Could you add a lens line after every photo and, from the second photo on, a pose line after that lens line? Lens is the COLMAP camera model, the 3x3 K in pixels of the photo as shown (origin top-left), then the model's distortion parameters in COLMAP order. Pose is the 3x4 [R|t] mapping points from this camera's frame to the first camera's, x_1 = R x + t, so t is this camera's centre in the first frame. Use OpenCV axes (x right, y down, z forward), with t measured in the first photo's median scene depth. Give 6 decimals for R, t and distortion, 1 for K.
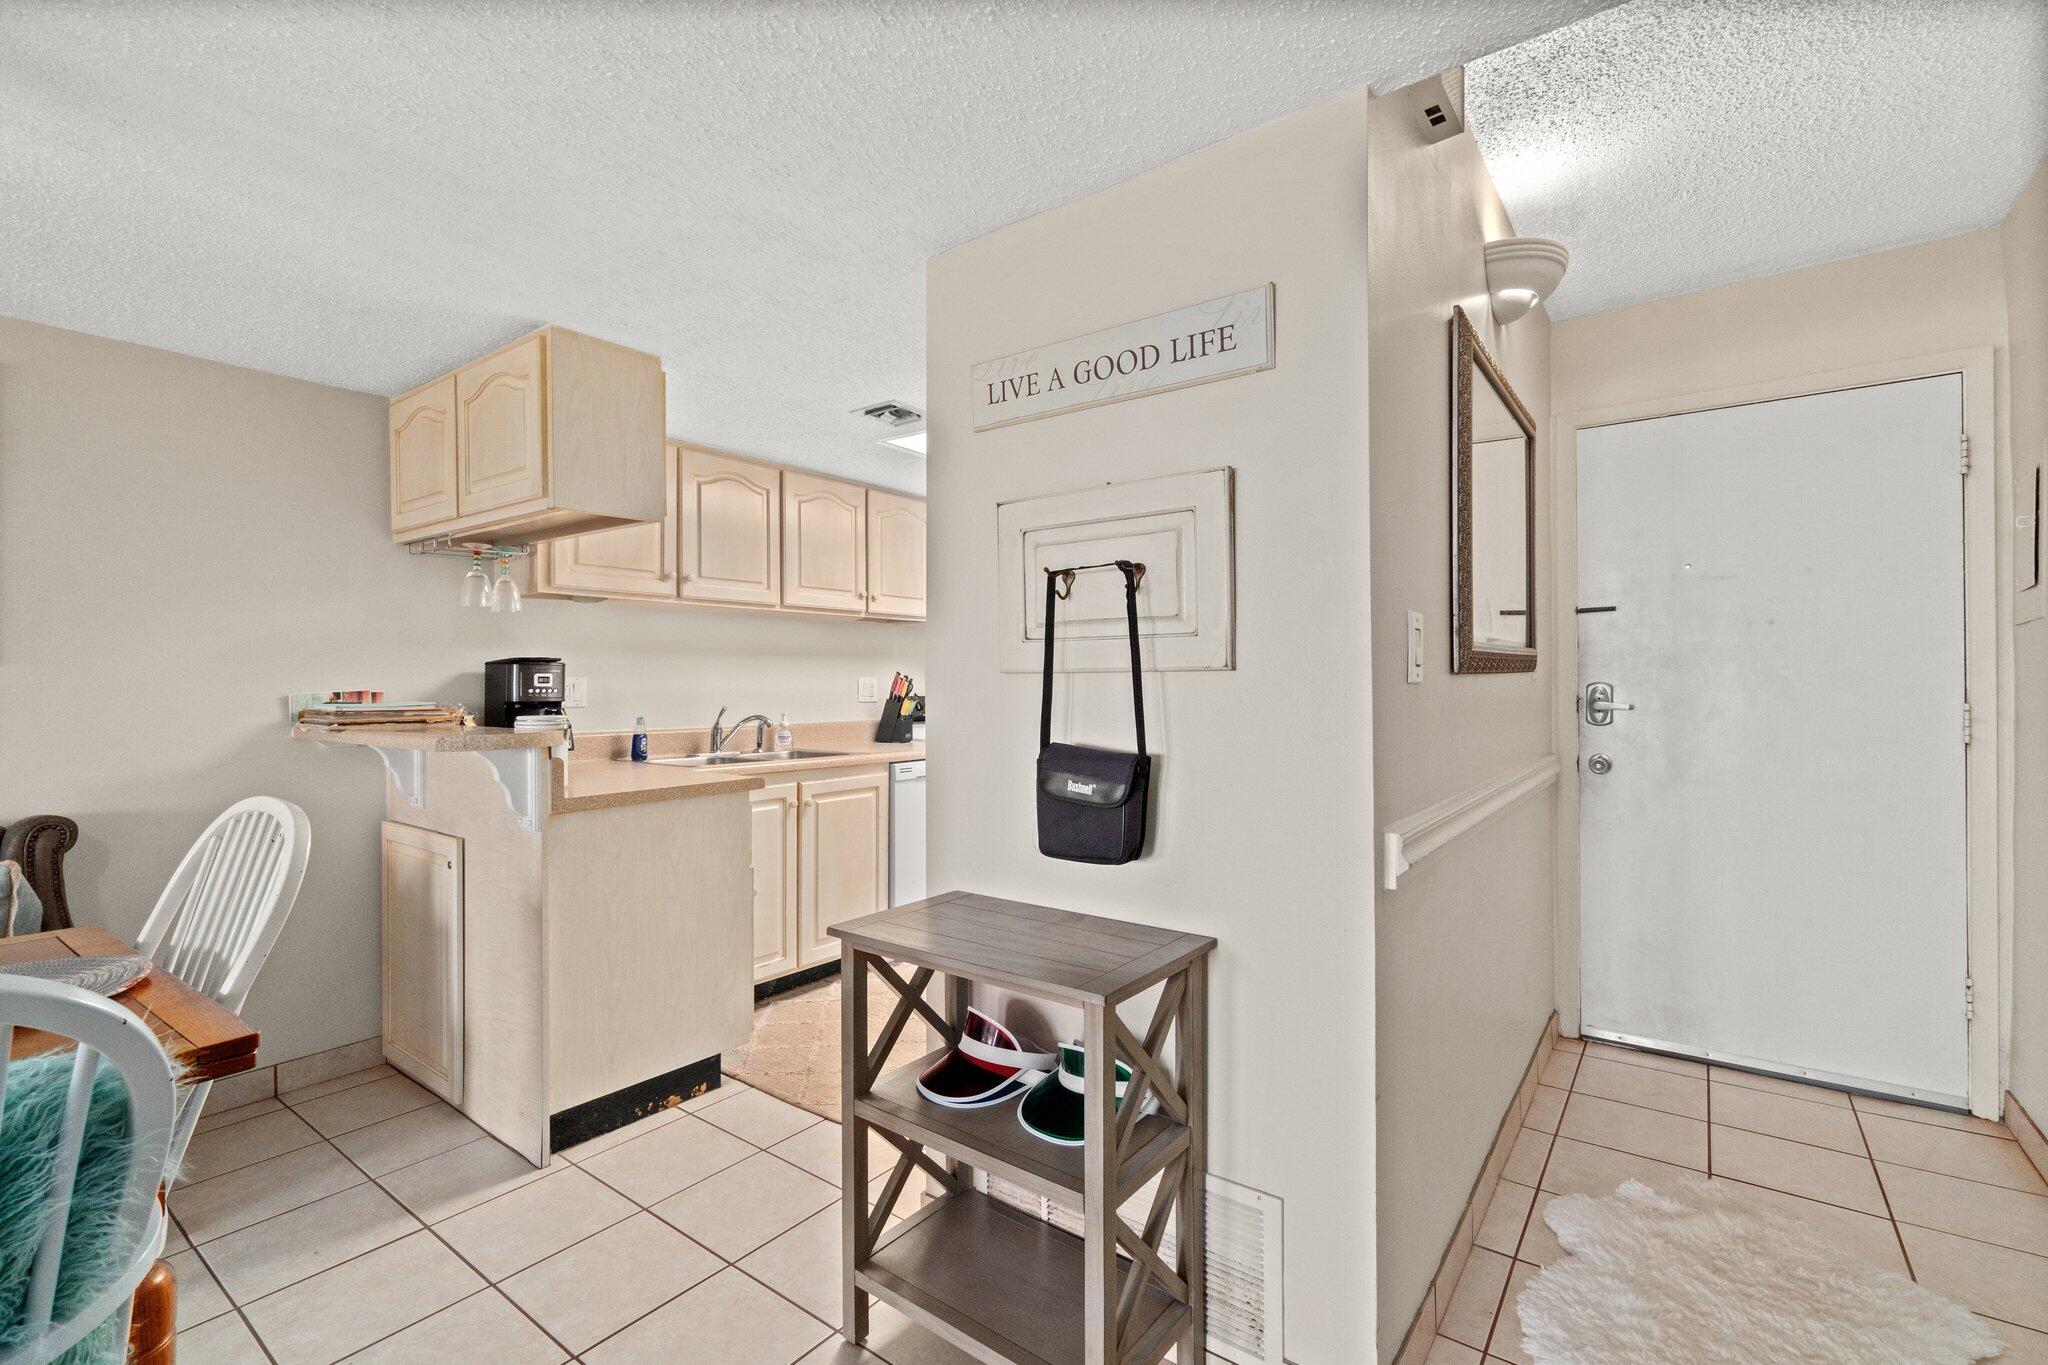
lens RADIAL K [[900.6, 0, 1025.0], [0, 900.6, 679.2], [0, 0, 1]] dist [0.002893, -0.000105]
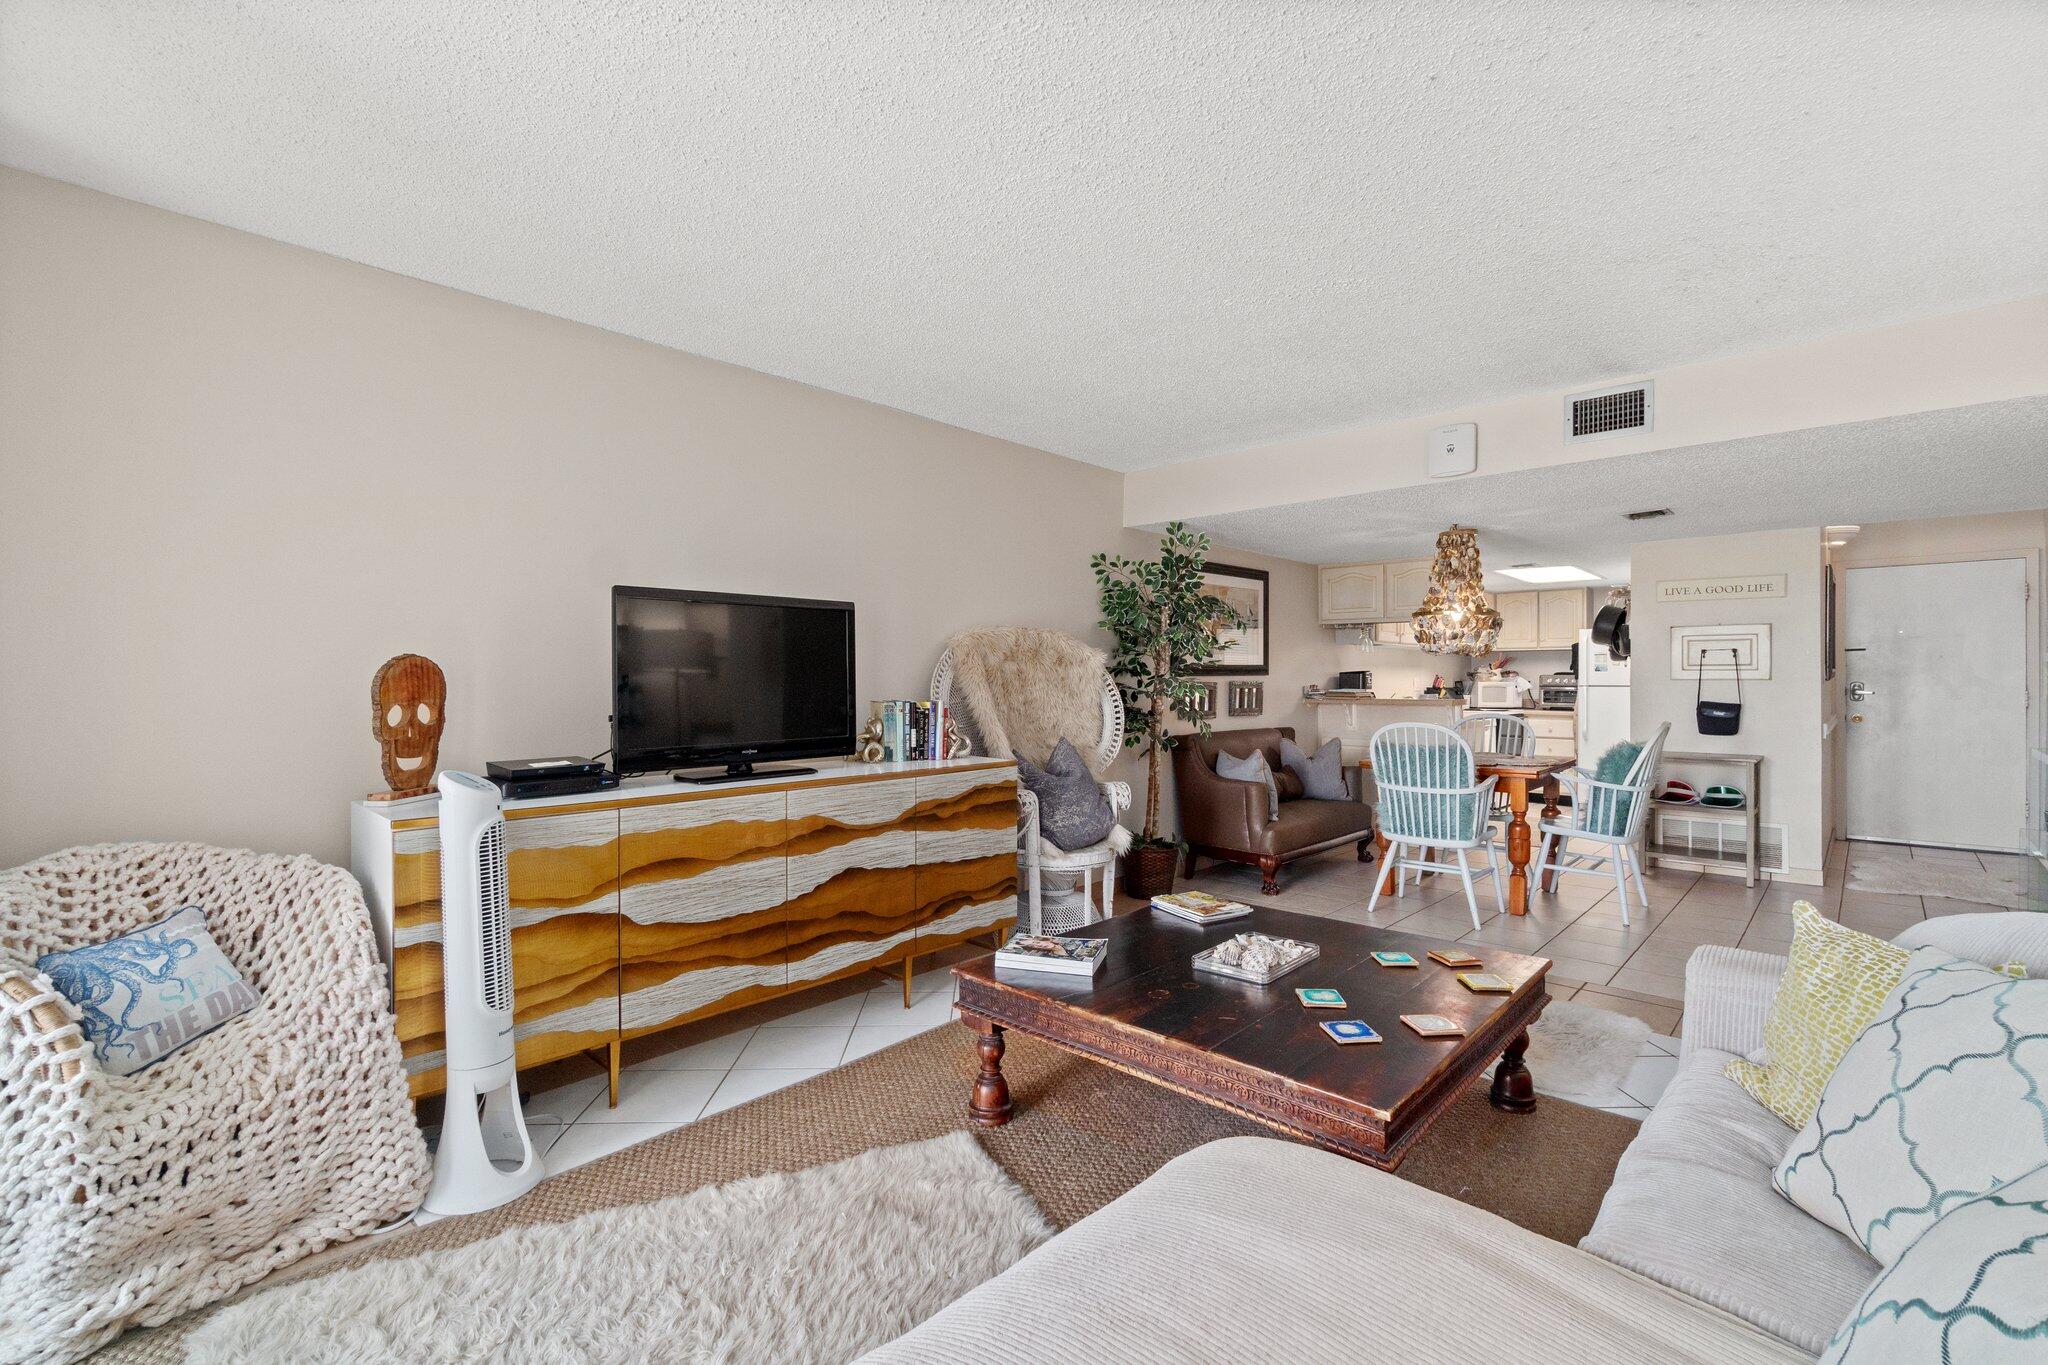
lens RADIAL K [[913.6, 0, 1024.8], [0, 913.6, 674.4], [0, 0, 1]] dist [0.009831, -0.000077]
pose [[0.995004, 0.001542, -0.099818, -1.398093], [-0.001332, 0.999997, 0.002166, -0.020835], [0.099821, -0.002022, 0.995003, -1.741802]]
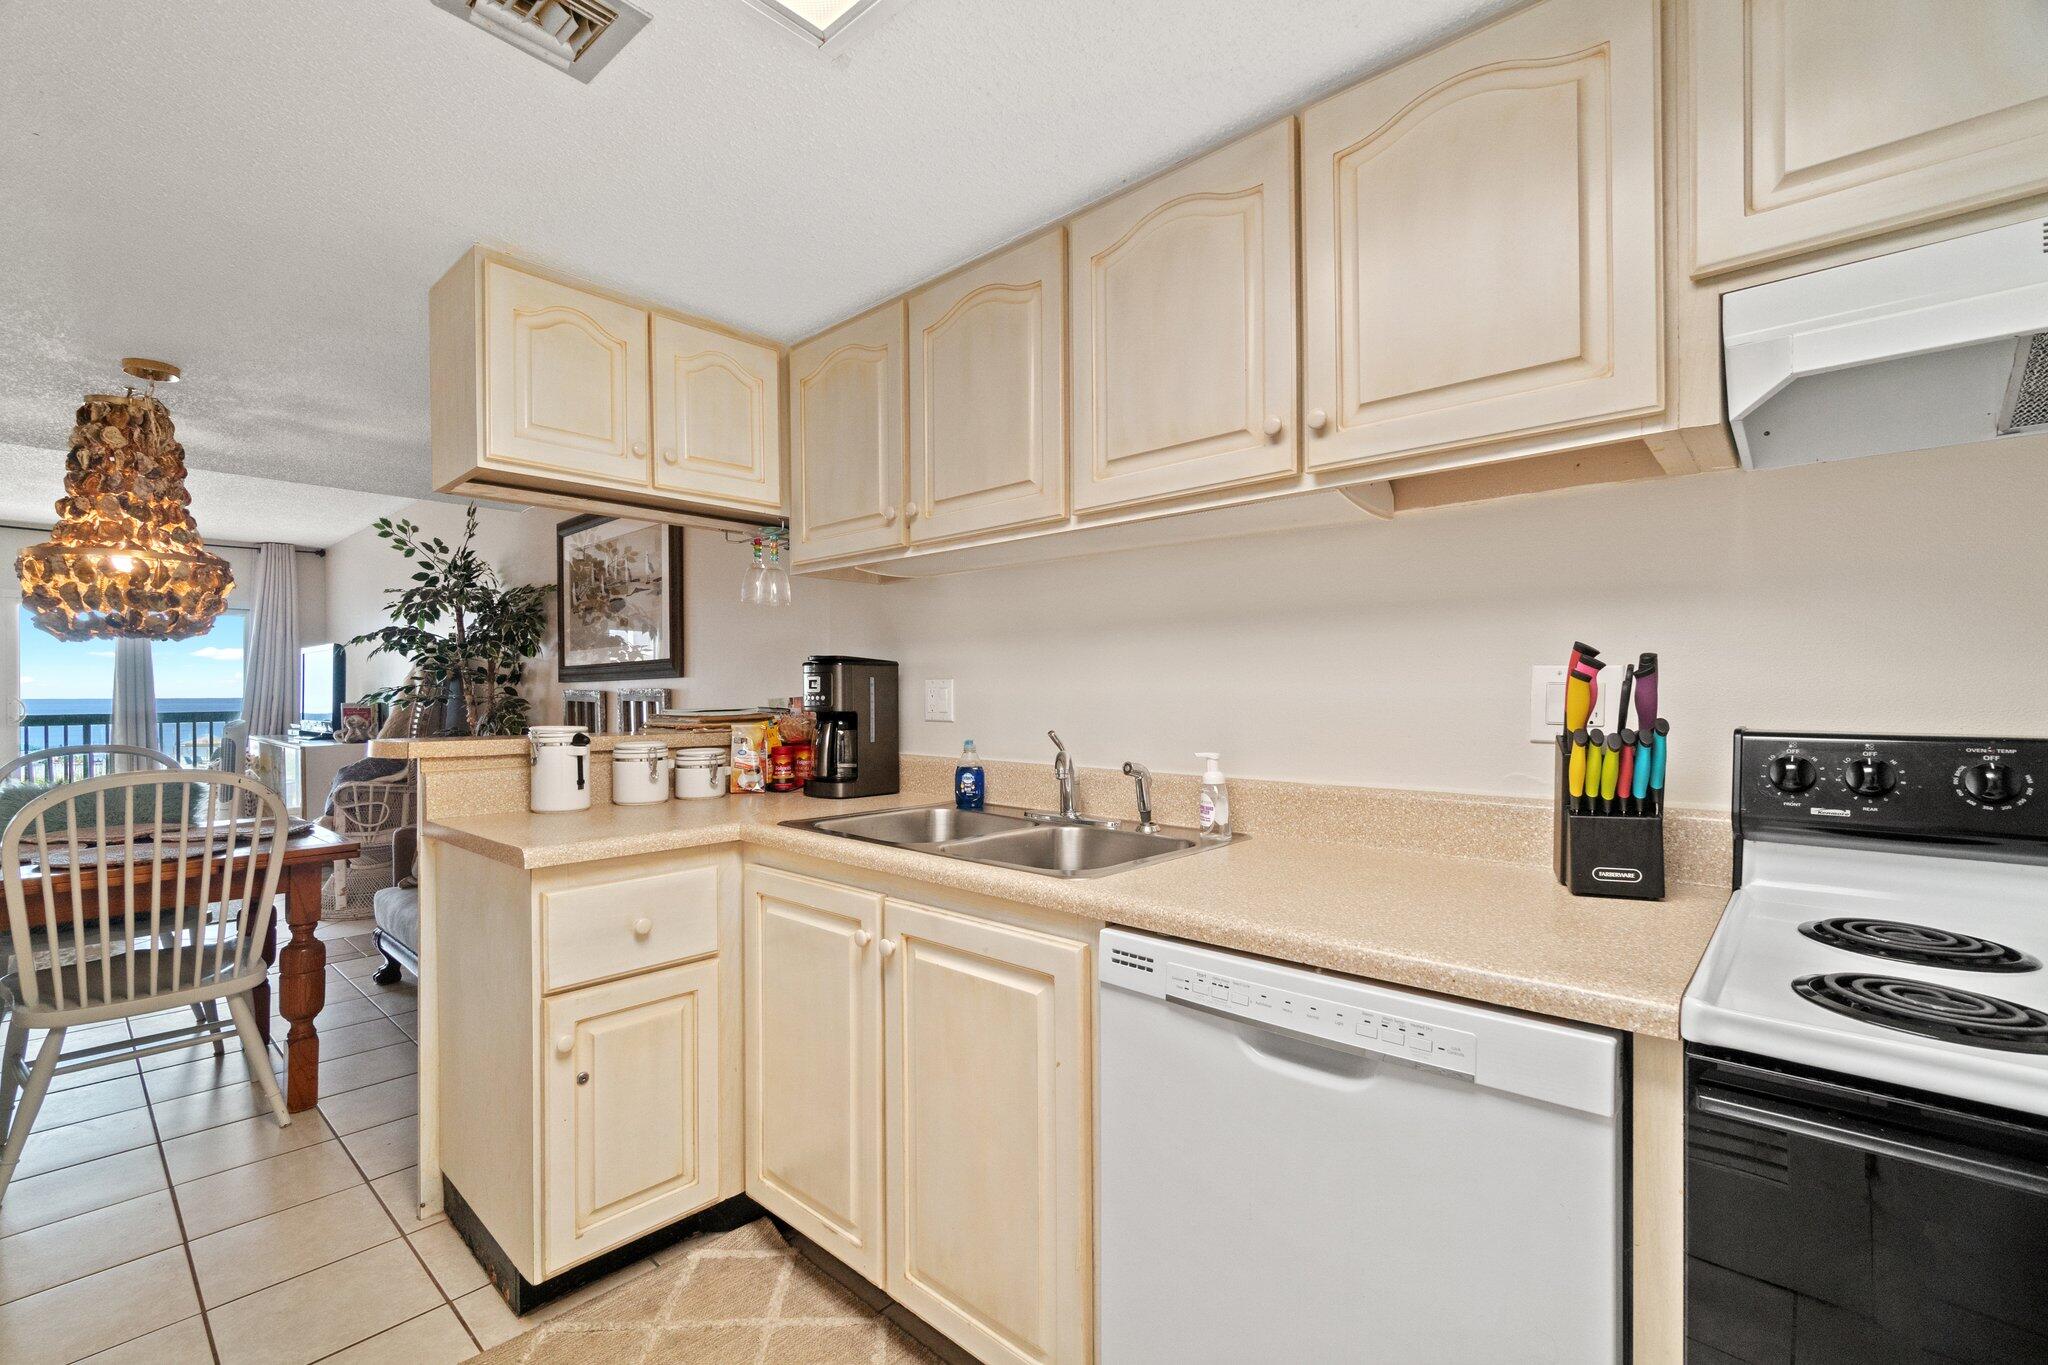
lens RADIAL K [[891.8, 0, 1024.0], [0, 891.8, 682.5], [0, 0, 1]] dist [0.013909, 0.000314]
pose [[-0.090505, -0.009371, -0.995852, 0.270748], [0.009579, 0.999901, -0.010279, 0.010692], [0.995850, -0.010469, -0.090407, 1.467949]]
